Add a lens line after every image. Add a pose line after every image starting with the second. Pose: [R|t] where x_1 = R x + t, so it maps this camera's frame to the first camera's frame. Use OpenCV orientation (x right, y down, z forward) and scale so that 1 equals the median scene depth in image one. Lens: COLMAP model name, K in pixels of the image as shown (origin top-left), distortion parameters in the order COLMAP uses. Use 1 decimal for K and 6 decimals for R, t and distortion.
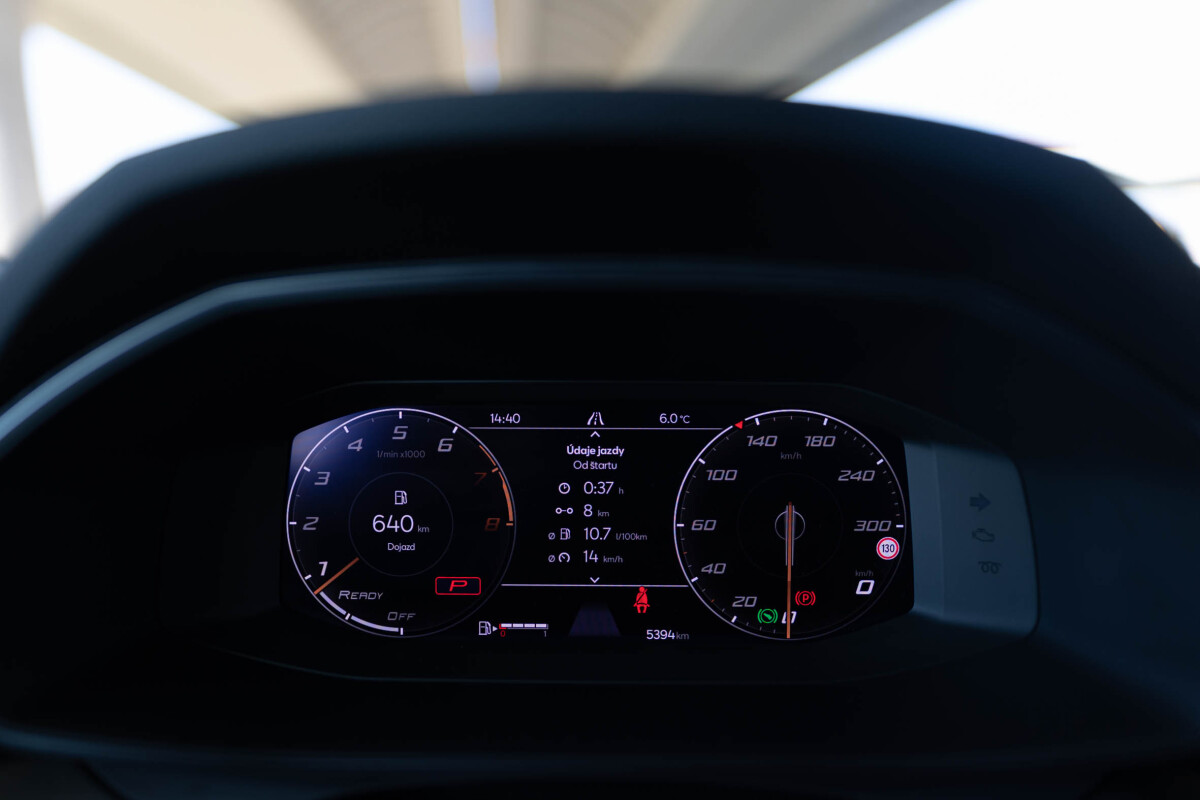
lens RADIAL K [[710.7, 0, 581.0], [0, 710.7, 425.3], [0, 0, 1]] dist [0.001839, -0.006127]
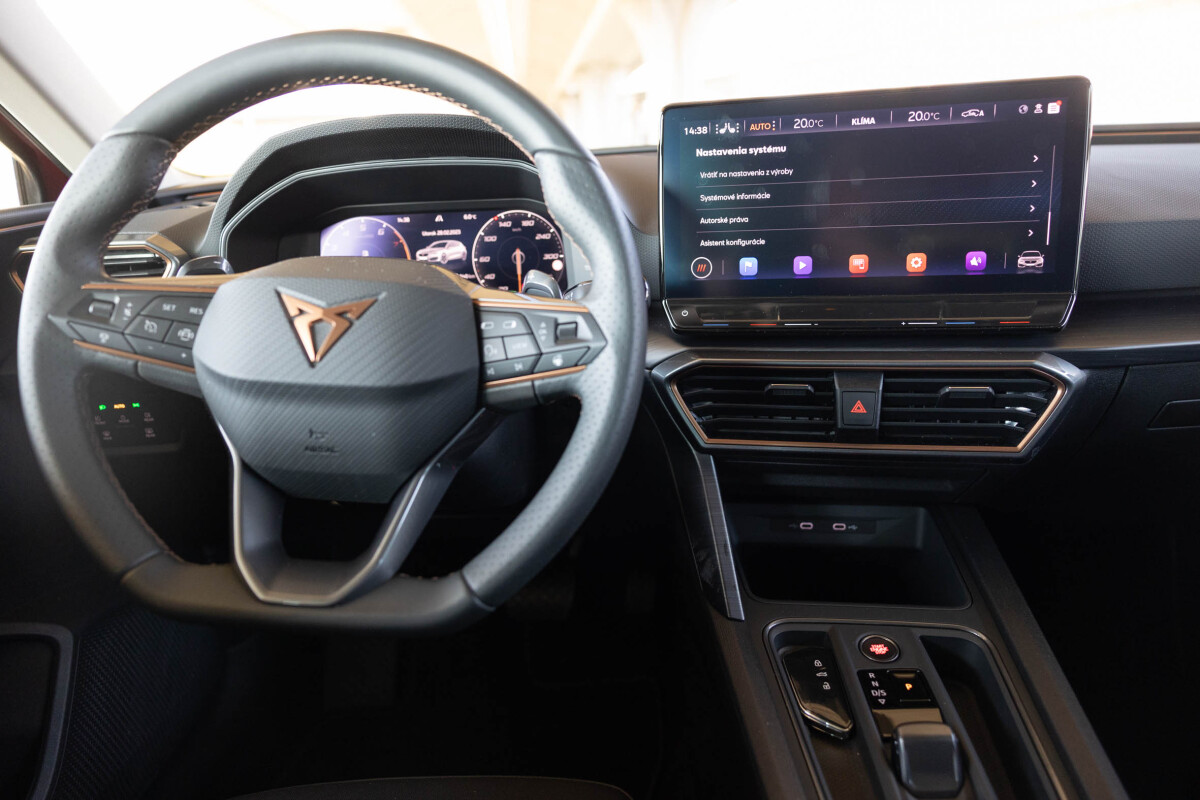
lens RADIAL K [[800.6, 0, 594.2], [0, 800.6, 402.1], [0, 0, 1]] dist [-0.001908, 0.006445]
pose [[0.998650, -0.039300, -0.033976, 0.642485], [0.043268, 0.991179, 0.125267, 0.305676], [0.028754, -0.126568, 0.991541, -1.891496]]
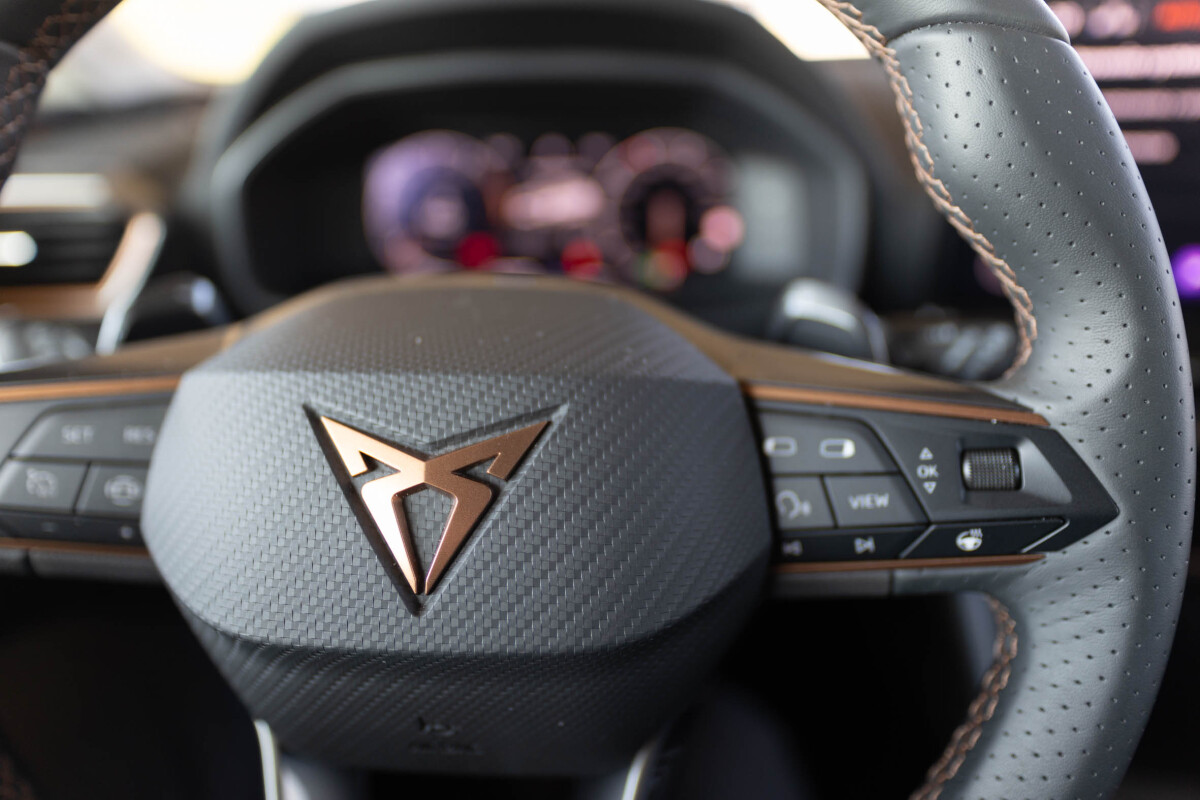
lens RADIAL K [[710.7, 0, 589.3], [0, 710.7, 398.0], [0, 0, 1]] dist [0.001839, -0.006127]
pose [[0.995748, -0.075675, -0.052529, 0.196632], [0.087950, 0.950582, 0.297757, 0.071600], [0.027400, -0.301111, 0.953195, -0.768913]]
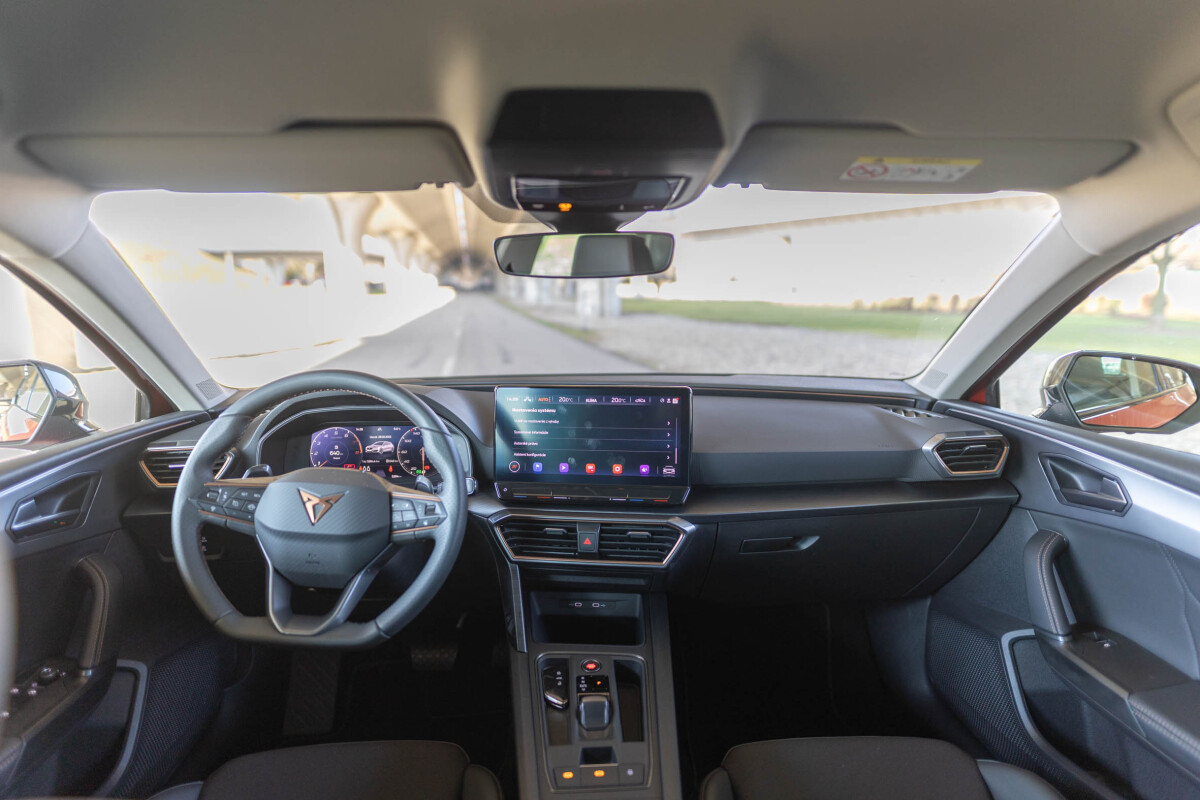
lens RADIAL K [[710.7, 0, 596.7], [0, 710.7, 401.9], [0, 0, 1]] dist [0.001839, -0.006127]
pose [[0.997750, -0.013612, 0.065650, 1.118441], [0.014769, 0.999743, -0.017175, -0.085620], [-0.065399, 0.018106, 0.997695, -3.666972]]
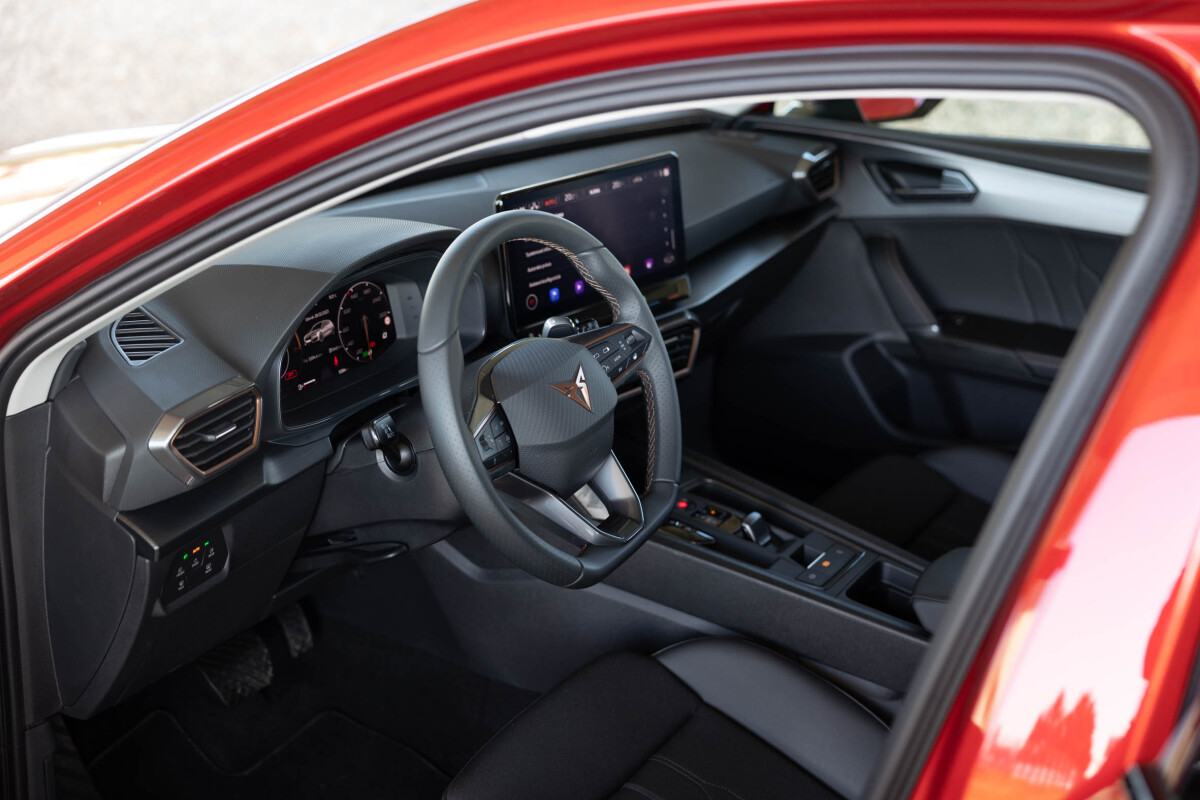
lens RADIAL K [[1577.4, 0, 600.4], [0, 1577.4, 400.3], [0, 0, 1]] dist [0.066293, 0.000000]
pose [[0.516618, -0.302602, 0.800961, -4.520049], [0.145252, 0.952880, 0.266310, -1.144391], [-0.843806, -0.021239, 0.536228, -3.316259]]
